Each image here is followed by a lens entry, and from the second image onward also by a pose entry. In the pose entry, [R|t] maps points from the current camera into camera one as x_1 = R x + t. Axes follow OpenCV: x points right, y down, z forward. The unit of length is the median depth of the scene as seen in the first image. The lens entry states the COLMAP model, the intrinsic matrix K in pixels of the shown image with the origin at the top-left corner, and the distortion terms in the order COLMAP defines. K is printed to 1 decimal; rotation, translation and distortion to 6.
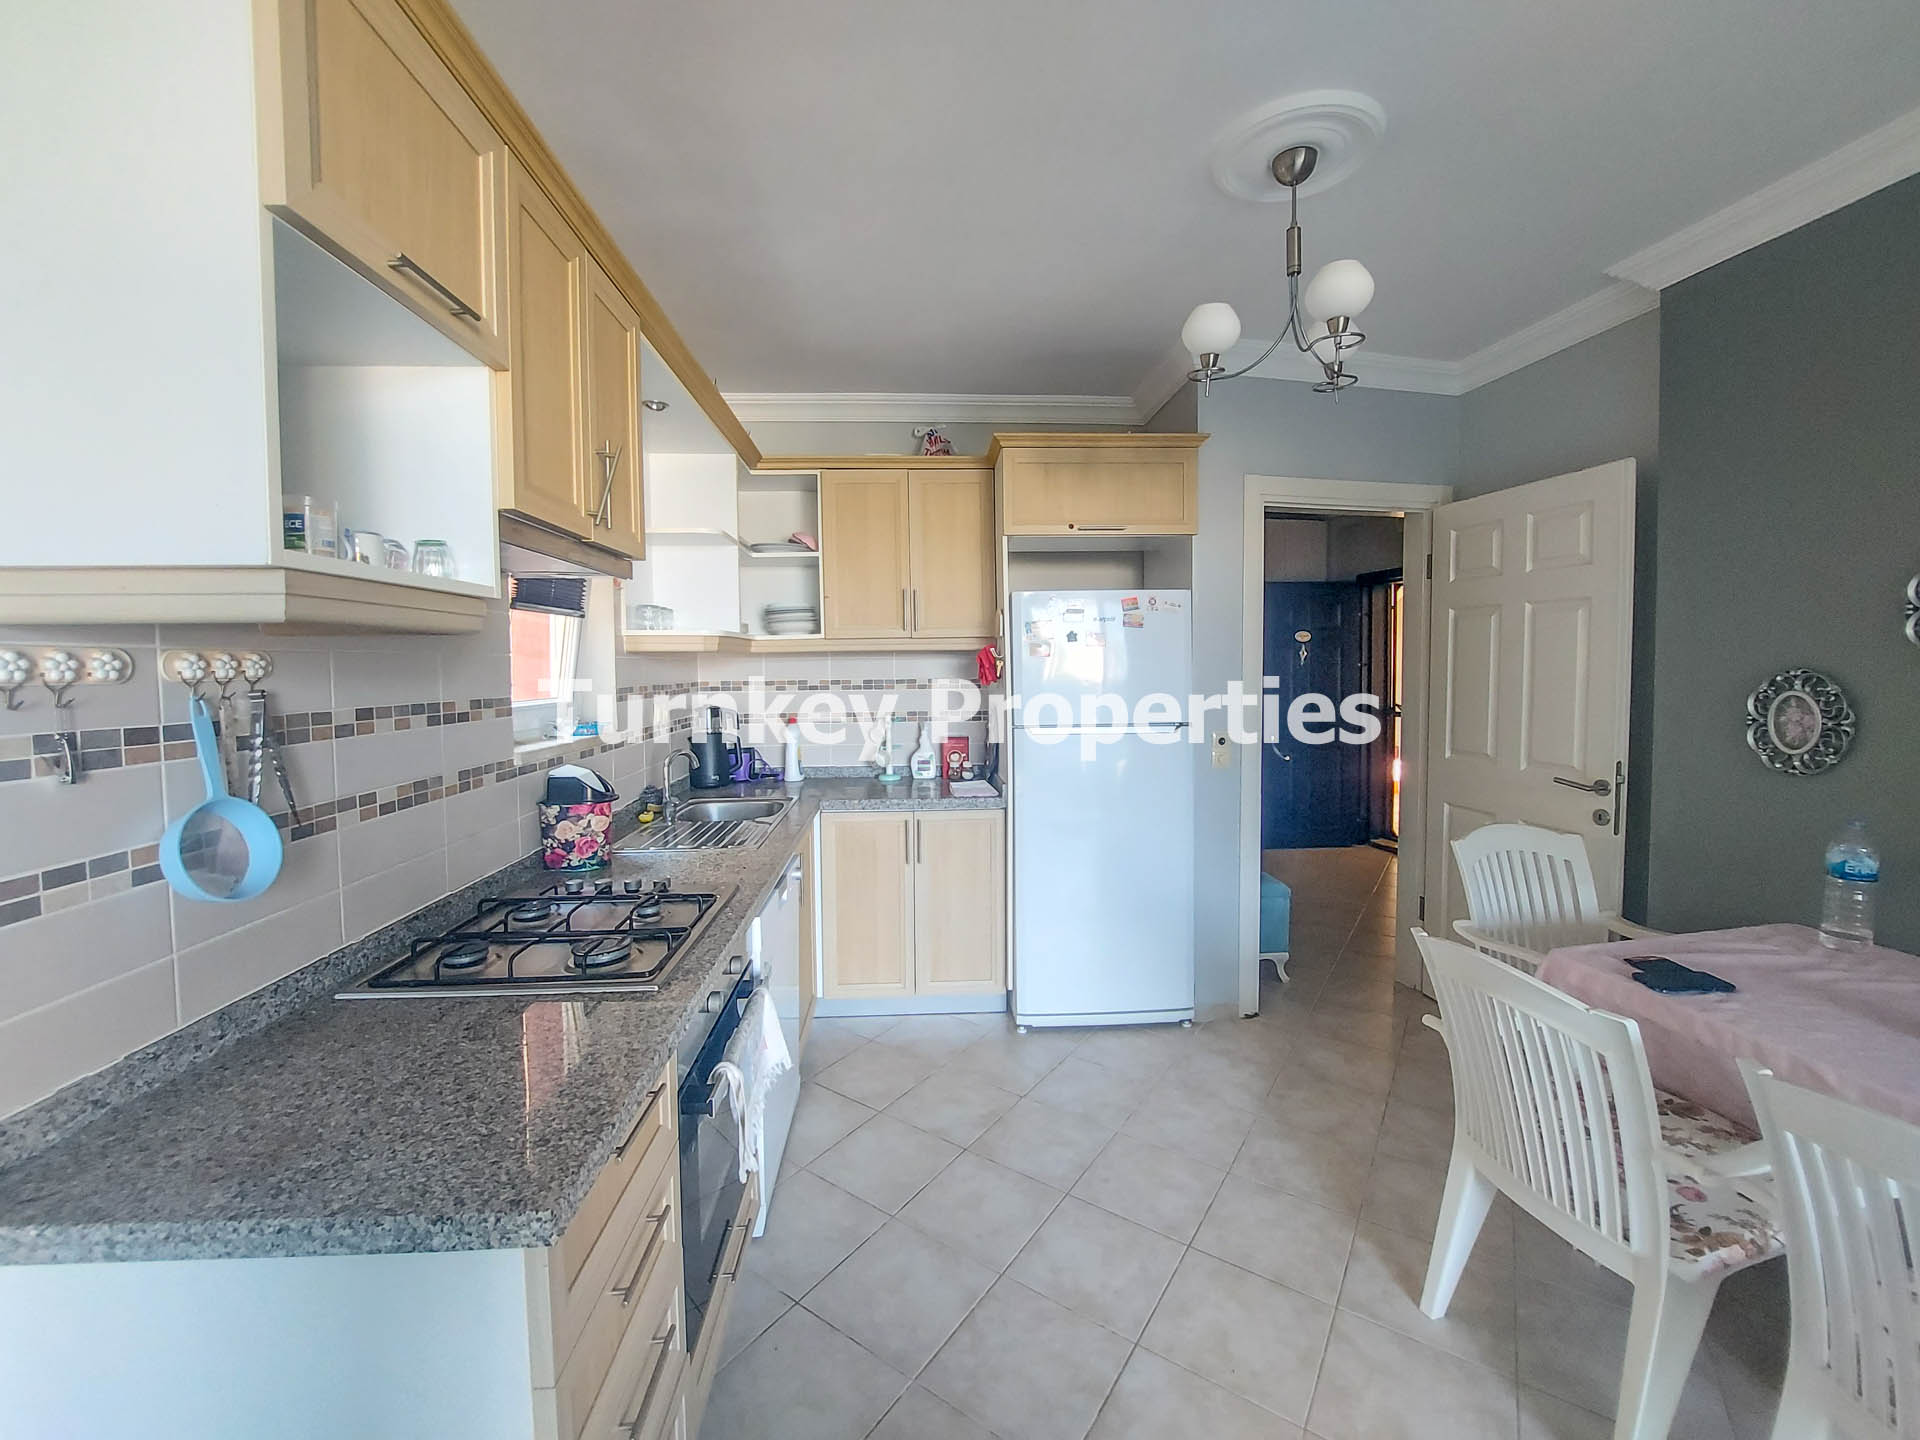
lens RADIAL K [[765.2, 0, 962.2], [0, 765.2, 695.3], [0, 0, 1]] dist [-0.017980, -0.000175]
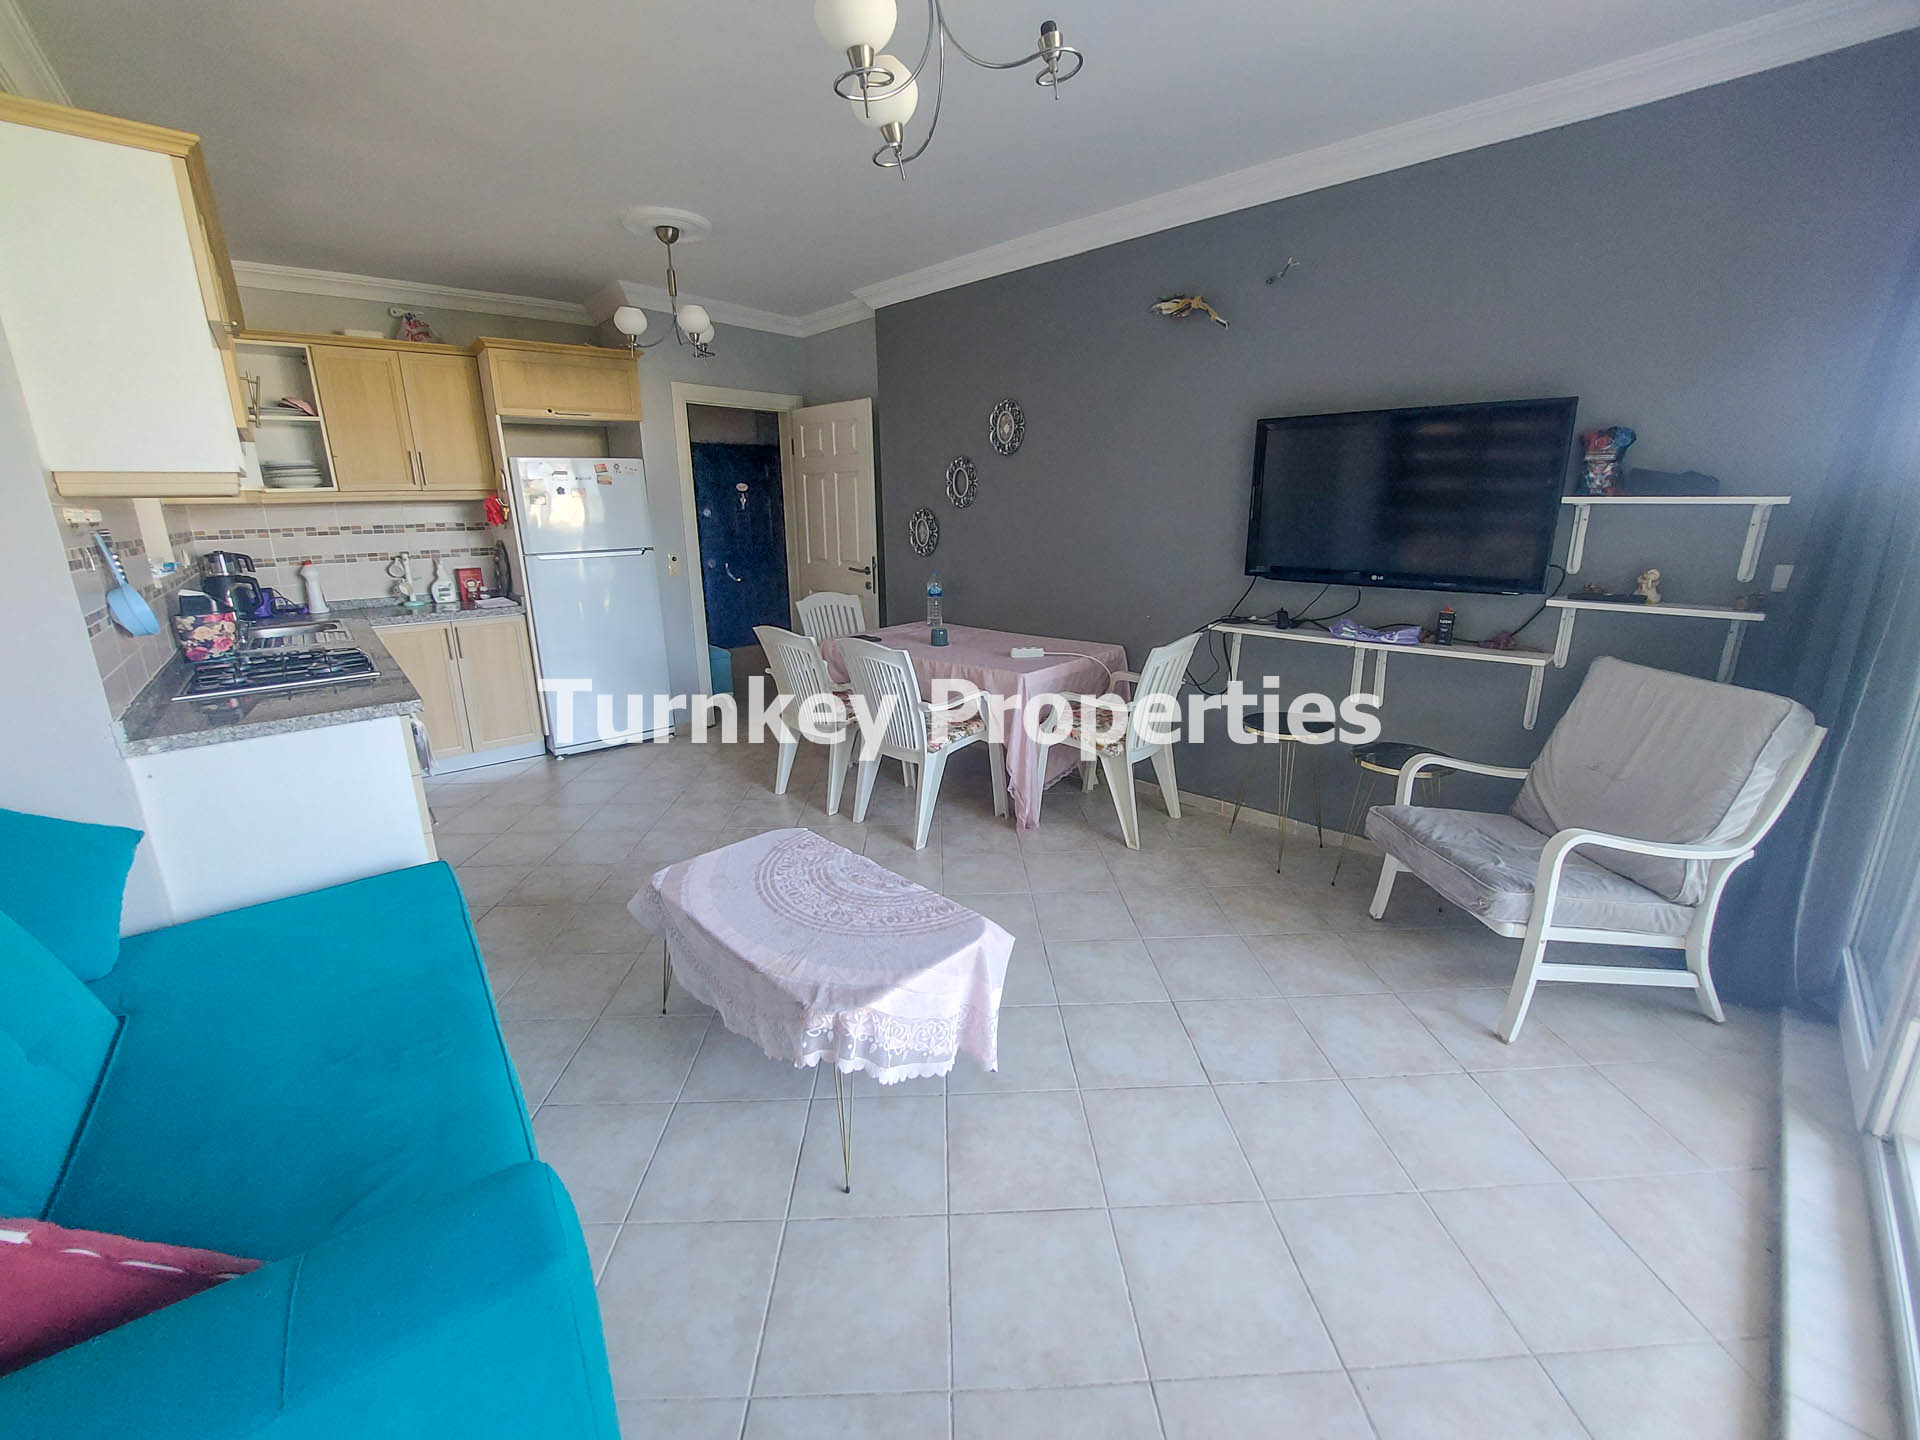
lens RADIAL K [[765.2, 0, 962.2], [0, 765.2, 695.3], [0, 0, 1]] dist [-0.017980, -0.000175]
pose [[0.800631, -0.148393, 0.580491, -0.142427], [0.030878, 0.977776, 0.207365, 0.028298], [-0.598362, -0.148098, 0.787420, -0.656027]]
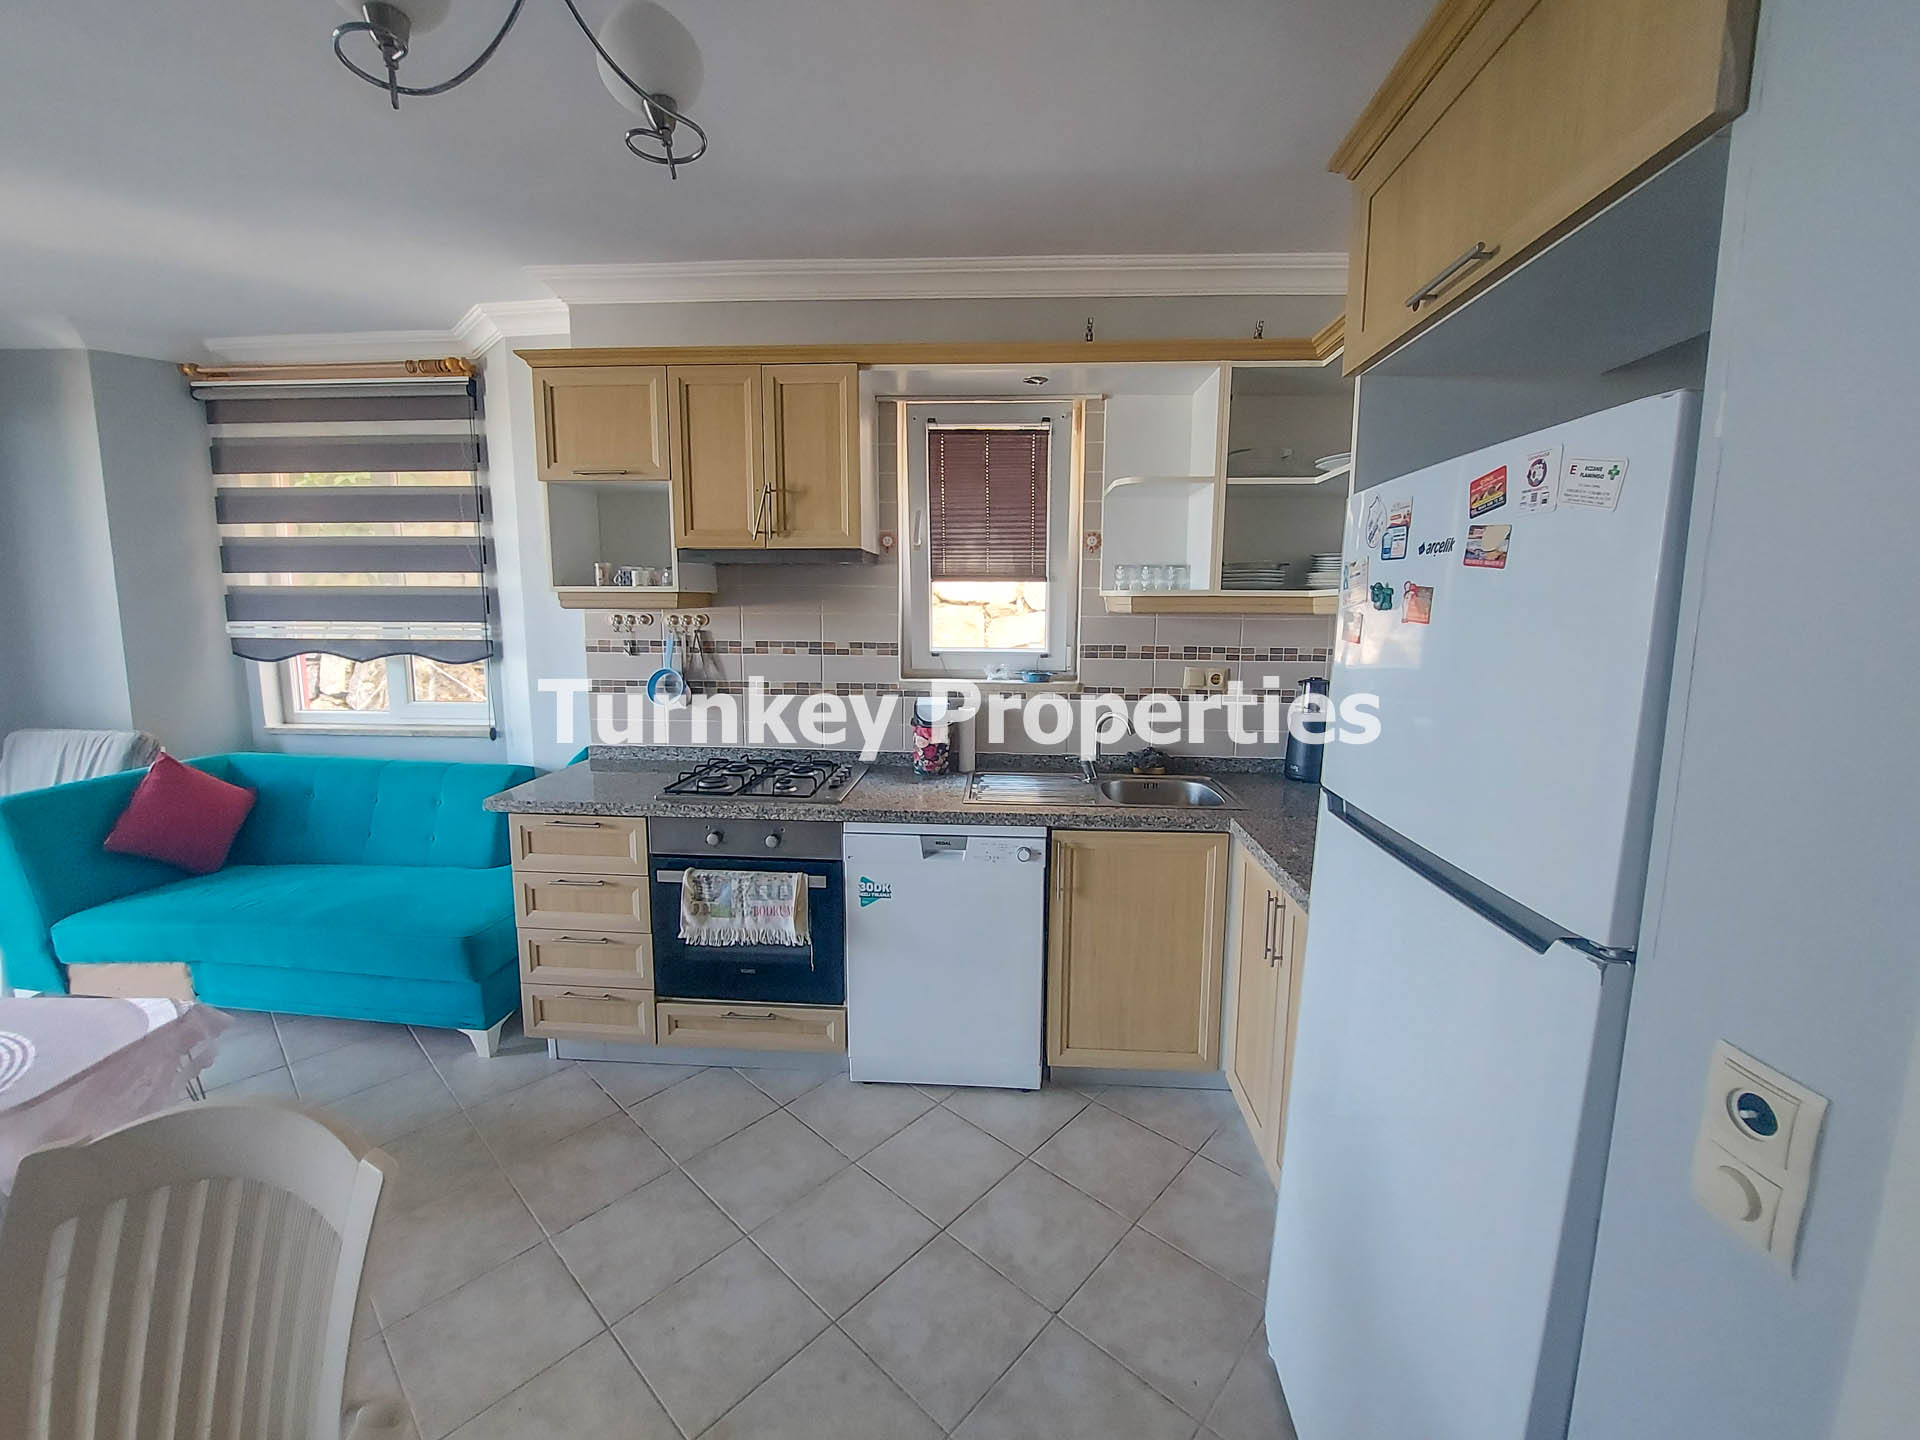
lens RADIAL K [[775.1, 0, 953.7], [0, 775.1, 693.1], [0, 0, 1]] dist [-0.014656, -0.000022]
pose [[-0.135854, 0.129296, -0.982256, 0.573118], [-0.045642, 0.989578, 0.136572, -0.071779], [0.989677, 0.063386, -0.128537, 0.829414]]
